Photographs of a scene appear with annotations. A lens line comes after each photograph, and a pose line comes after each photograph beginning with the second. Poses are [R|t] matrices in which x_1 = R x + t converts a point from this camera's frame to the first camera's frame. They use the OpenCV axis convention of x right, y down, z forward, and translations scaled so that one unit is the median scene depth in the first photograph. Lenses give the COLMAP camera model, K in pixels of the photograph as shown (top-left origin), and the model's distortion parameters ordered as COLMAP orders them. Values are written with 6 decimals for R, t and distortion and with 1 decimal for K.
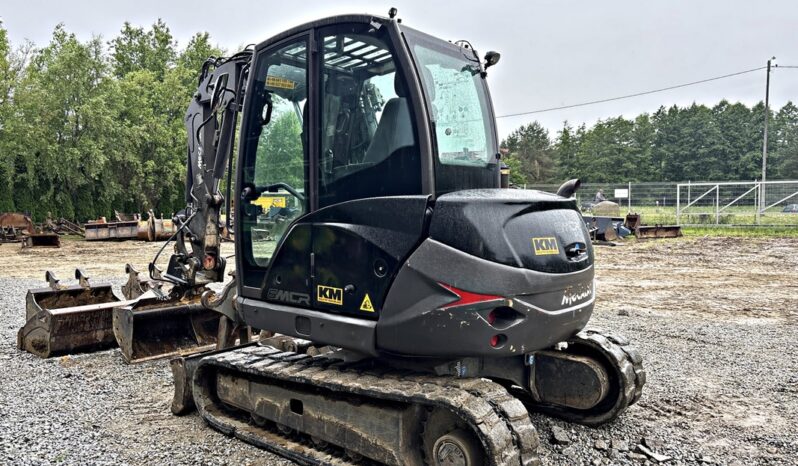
lens RADIAL K [[601.3, 0, 400.7], [0, 601.3, 237.2], [0, 0, 1]] dist [0.050566, -0.057271]
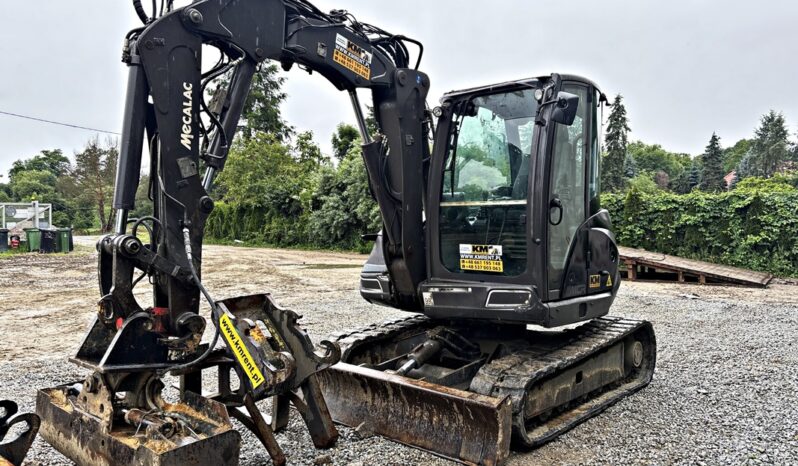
lens RADIAL K [[601.3, 0, 392.4], [0, 601.3, 239.0], [0, 0, 1]] dist [0.050566, -0.057271]
pose [[0.052555, -0.023103, 0.998351, -1.228793], [0.061925, 0.997884, 0.019832, -0.044839], [-0.996696, 0.060780, 0.053874, 1.119038]]
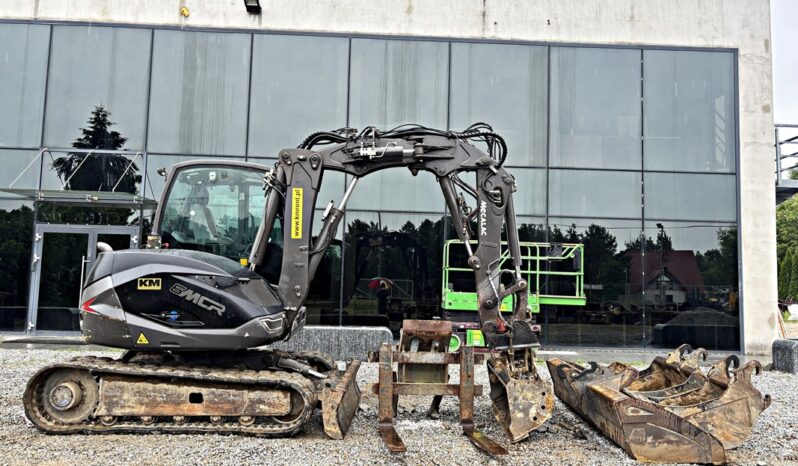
lens RADIAL K [[601.3, 0, 400.2], [0, 601.3, 233.7], [0, 0, 1]] dist [0.050566, -0.057271]
pose [[-0.780660, -0.061131, -0.621959, 0.593945], [-0.056679, 0.998029, -0.026953, -0.107786], [0.622380, 0.014211, -0.782586, 2.426360]]
